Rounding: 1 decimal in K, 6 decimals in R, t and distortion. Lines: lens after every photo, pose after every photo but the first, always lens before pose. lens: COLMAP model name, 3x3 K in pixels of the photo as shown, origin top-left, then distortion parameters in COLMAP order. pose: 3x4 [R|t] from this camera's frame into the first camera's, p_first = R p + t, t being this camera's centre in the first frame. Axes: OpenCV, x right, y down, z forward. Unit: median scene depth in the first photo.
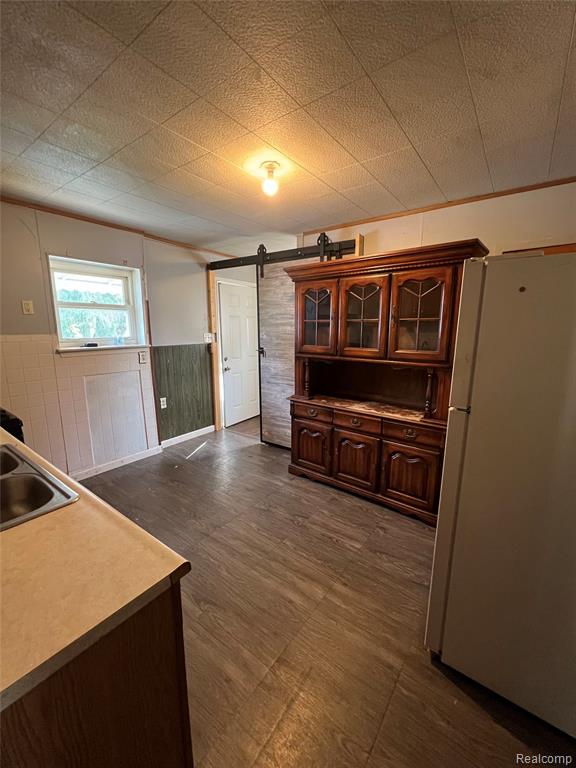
lens RADIAL K [[312.2, 0, 288.1], [0, 312.2, 384.5], [0, 0, 1]] dist [-0.000589, -0.000176]
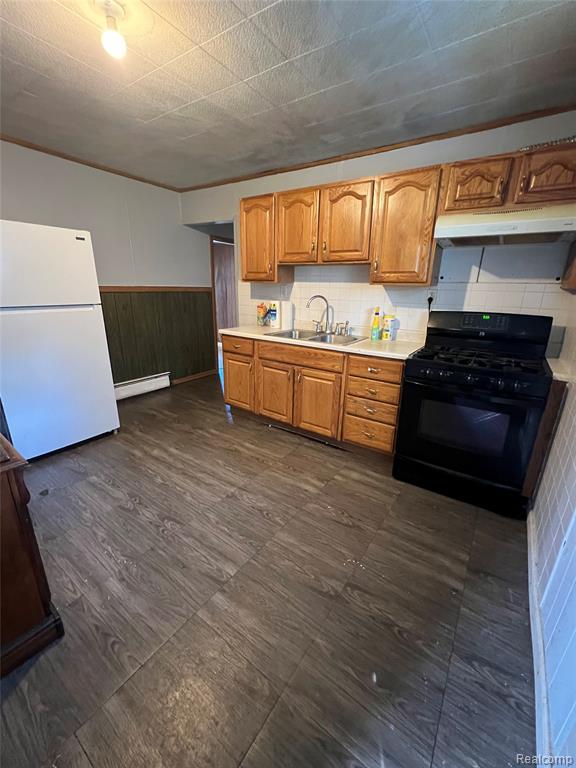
lens RADIAL K [[312.2, 0, 287.6], [0, 312.2, 384.2], [0, 0, 1]] dist [-0.000589, -0.000176]
pose [[-0.999456, -0.005100, -0.032587, -0.381003], [-0.020110, 0.877320, 0.479484, -0.266911], [0.026144, 0.479878, -0.876946, 1.729101]]
